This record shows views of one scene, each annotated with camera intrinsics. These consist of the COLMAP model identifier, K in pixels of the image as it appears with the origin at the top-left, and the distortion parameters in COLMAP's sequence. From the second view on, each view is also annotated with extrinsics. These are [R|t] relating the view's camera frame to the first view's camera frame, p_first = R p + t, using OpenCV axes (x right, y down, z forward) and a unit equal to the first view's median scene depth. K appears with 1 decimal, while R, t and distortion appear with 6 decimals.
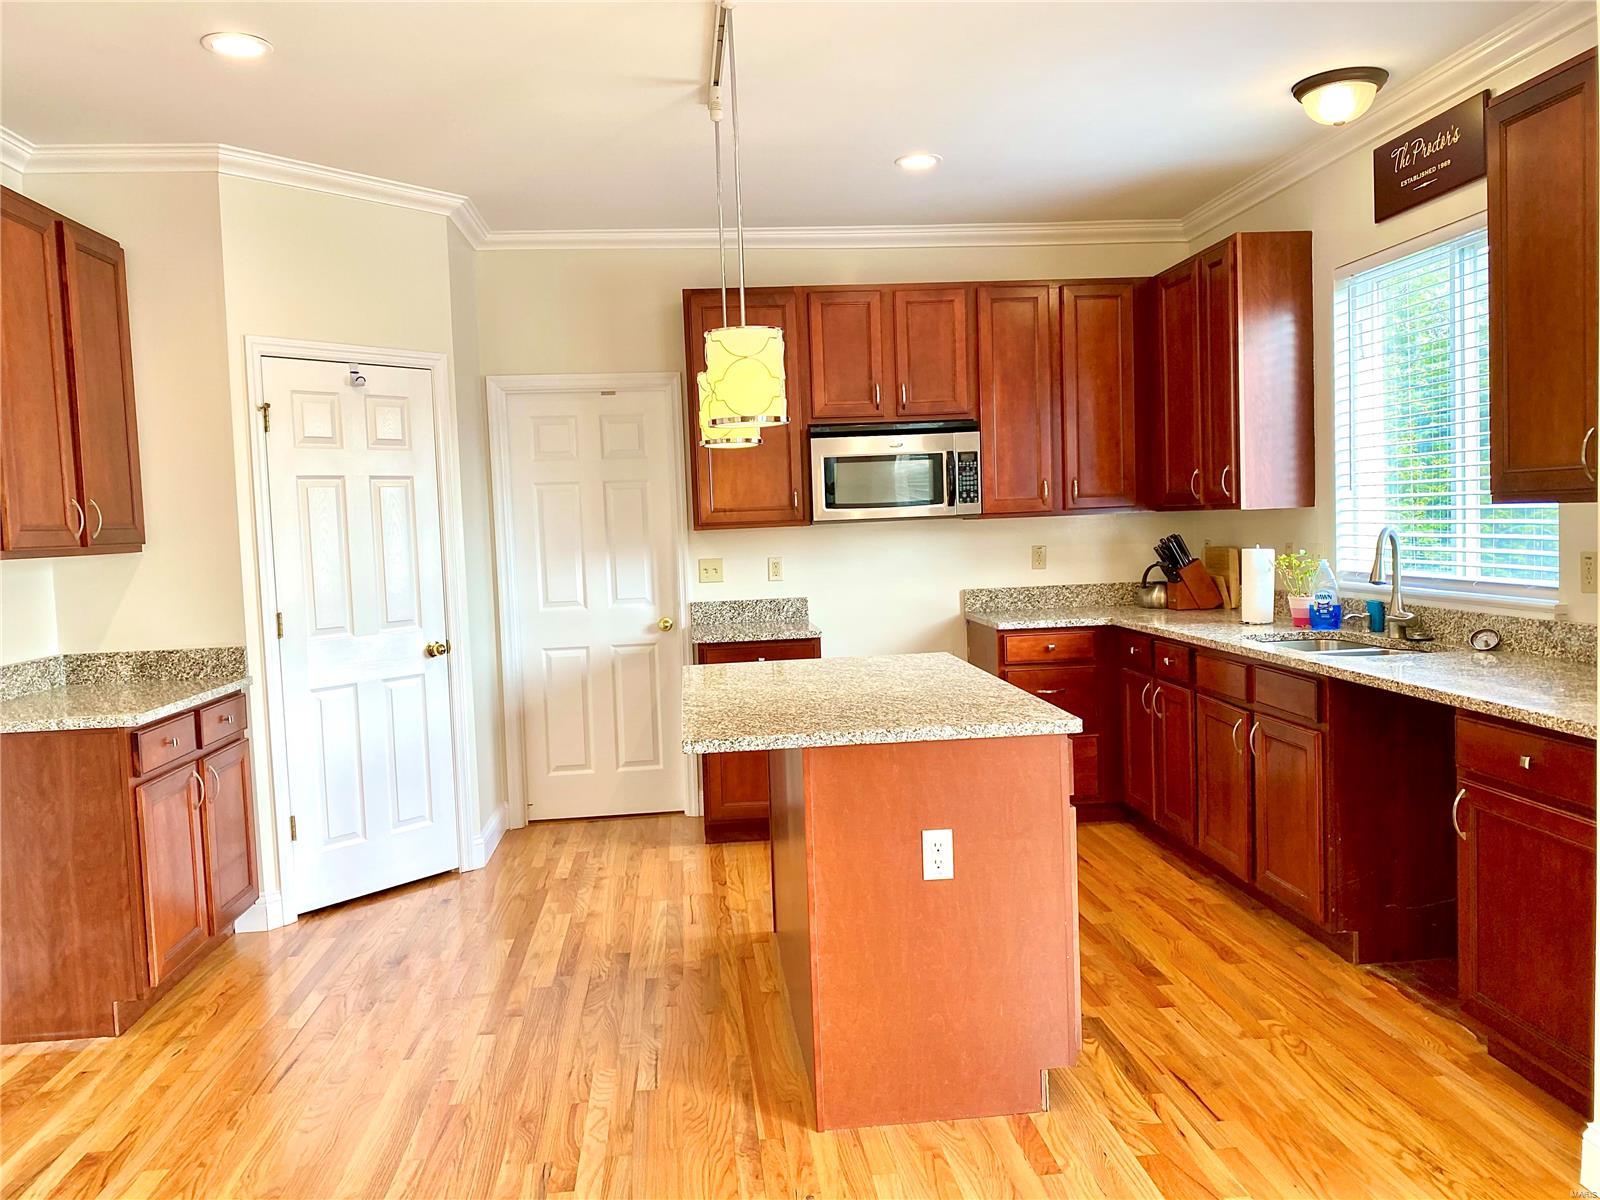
lens RADIAL K [[1243.9, 0, 793.5], [0, 1243.9, 589.2], [0, 0, 1]] dist [0.080818, -0.104392]
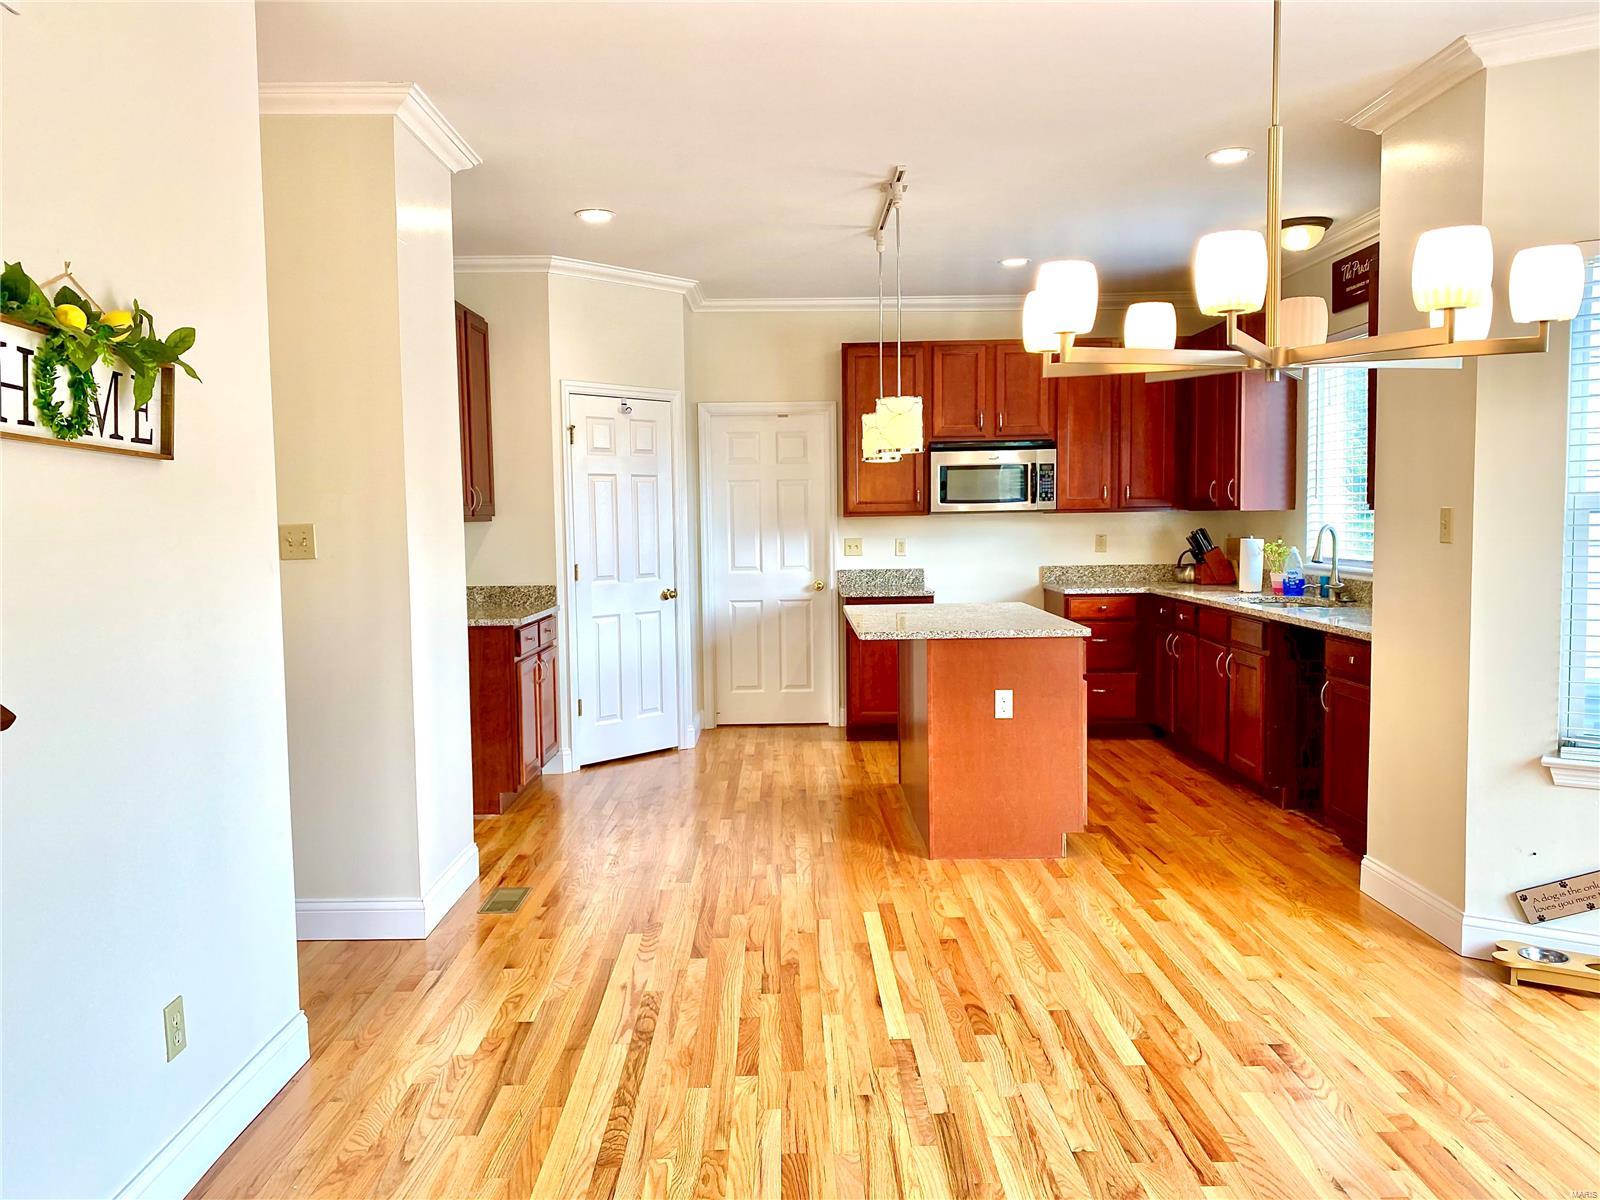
lens RADIAL K [[1243.9, 0, 793.5], [0, 1243.9, 589.2], [0, 0, 1]] dist [0.080818, -0.104392]
pose [[0.996123, 0.028992, -0.083054, -0.021805], [-0.028503, 0.999569, 0.007075, 0.029173], [0.083223, -0.004680, 0.996520, -0.446324]]
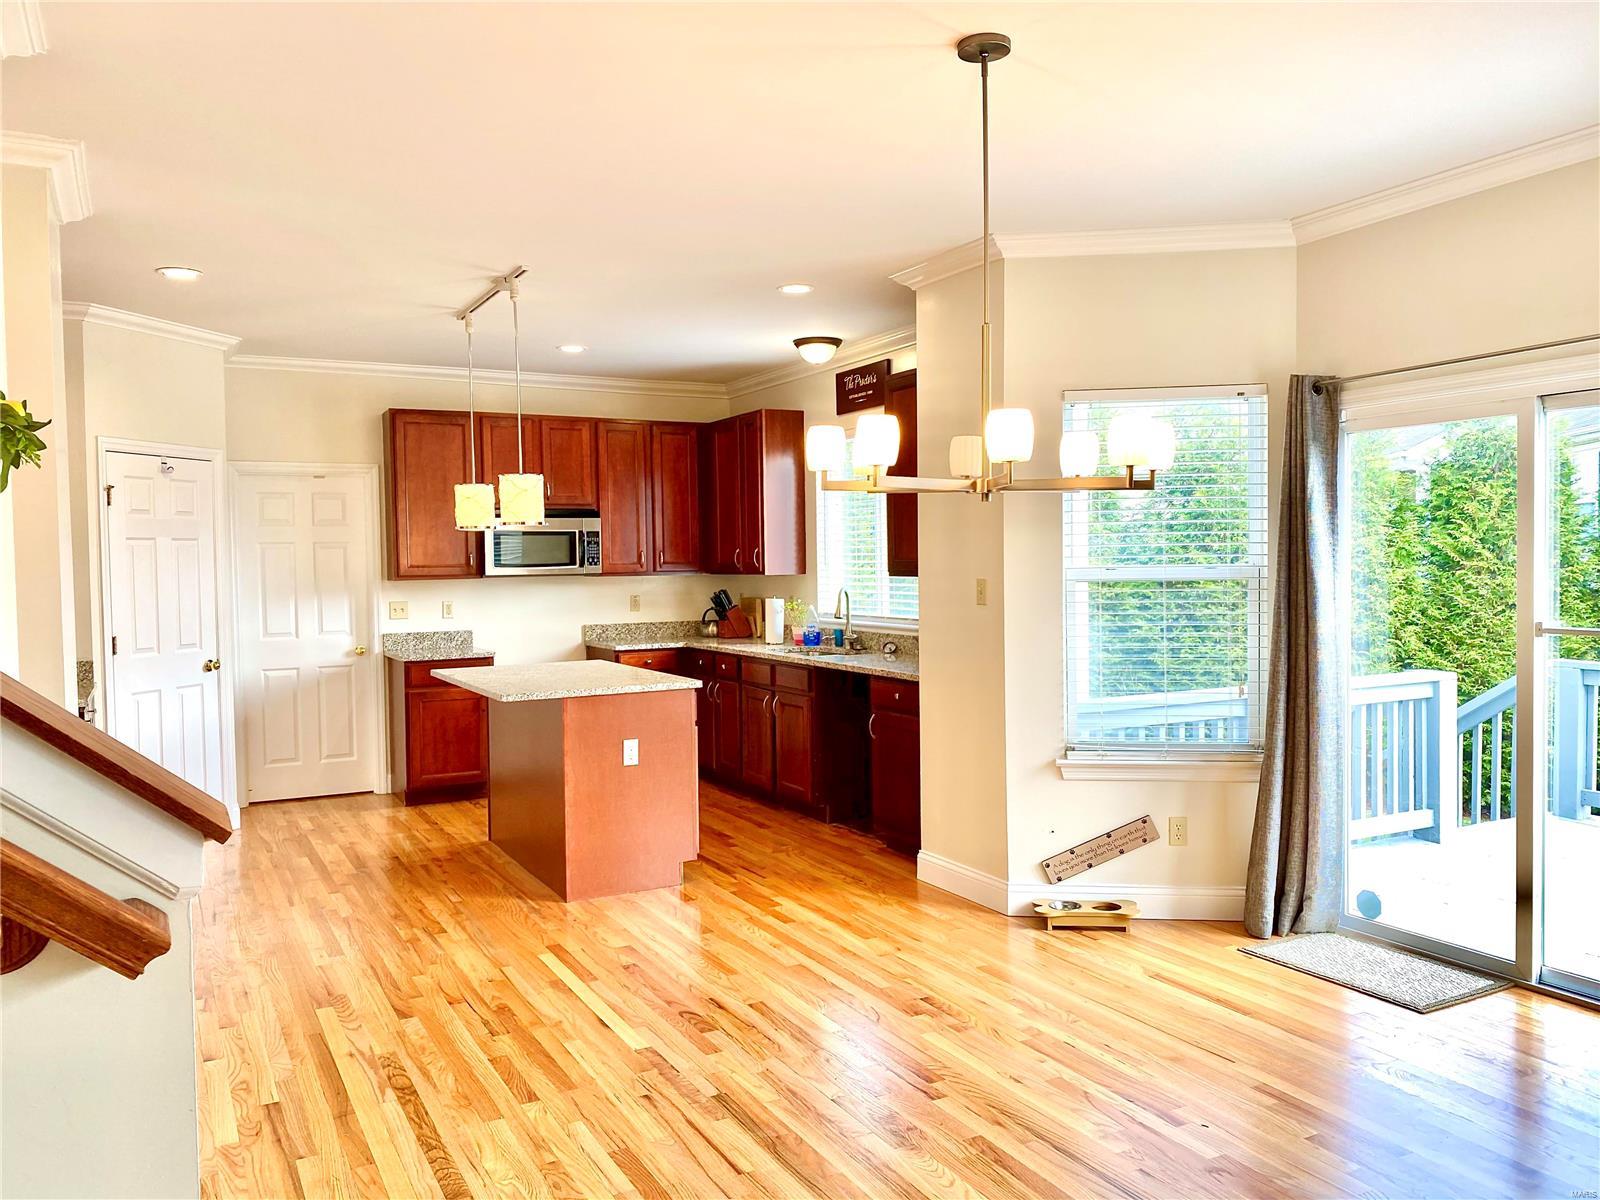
lens RADIAL K [[1243.9, 0, 793.5], [0, 1243.9, 589.2], [0, 0, 1]] dist [0.080818, -0.104392]
pose [[0.925699, 0.014529, 0.377981, -0.230409], [0.001464, 0.999117, -0.041991, 0.024668], [-0.378257, 0.039425, 0.924861, -0.532638]]
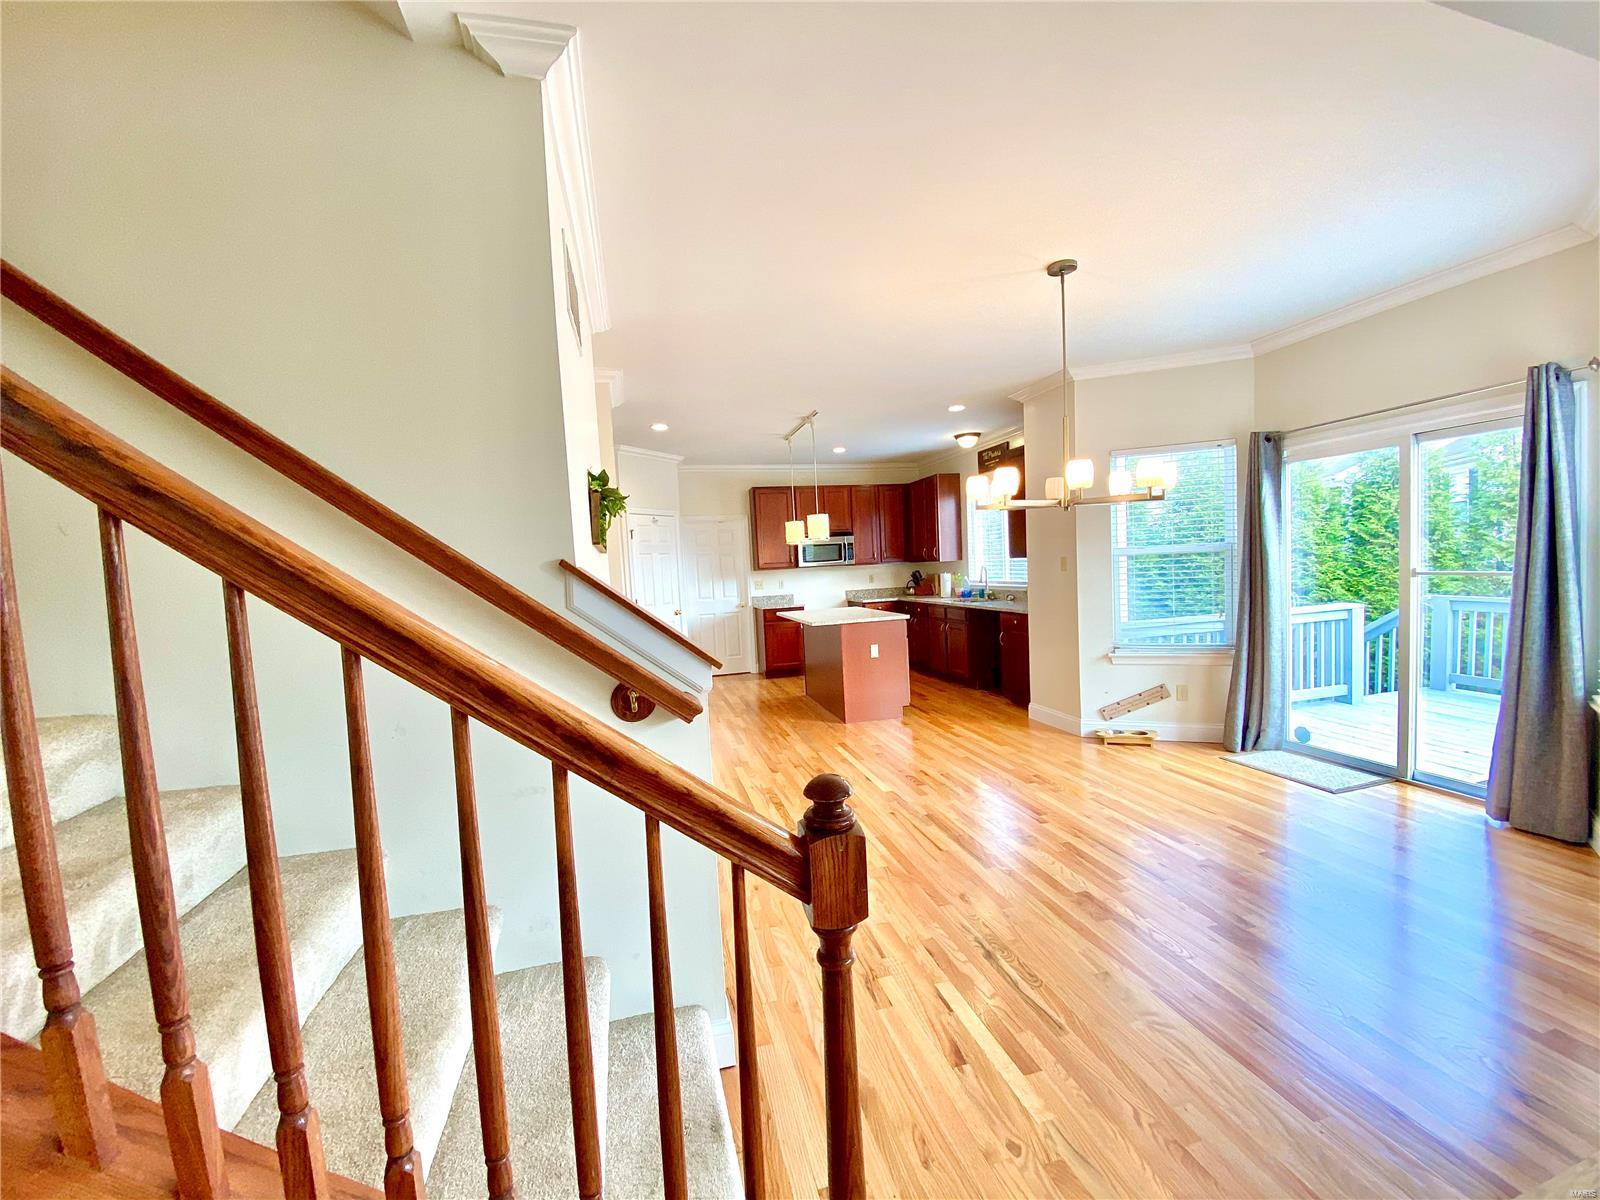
lens RADIAL K [[653.7, 0, 800.0], [0, 653.7, 600.0], [0, 0, 1]] dist [0.056983, -0.047100]
pose [[0.987088, -0.019294, 0.159012, -0.257031], [0.020662, 0.999762, -0.006956, 0.038347], [-0.158840, 0.010152, 0.987252, -0.570953]]
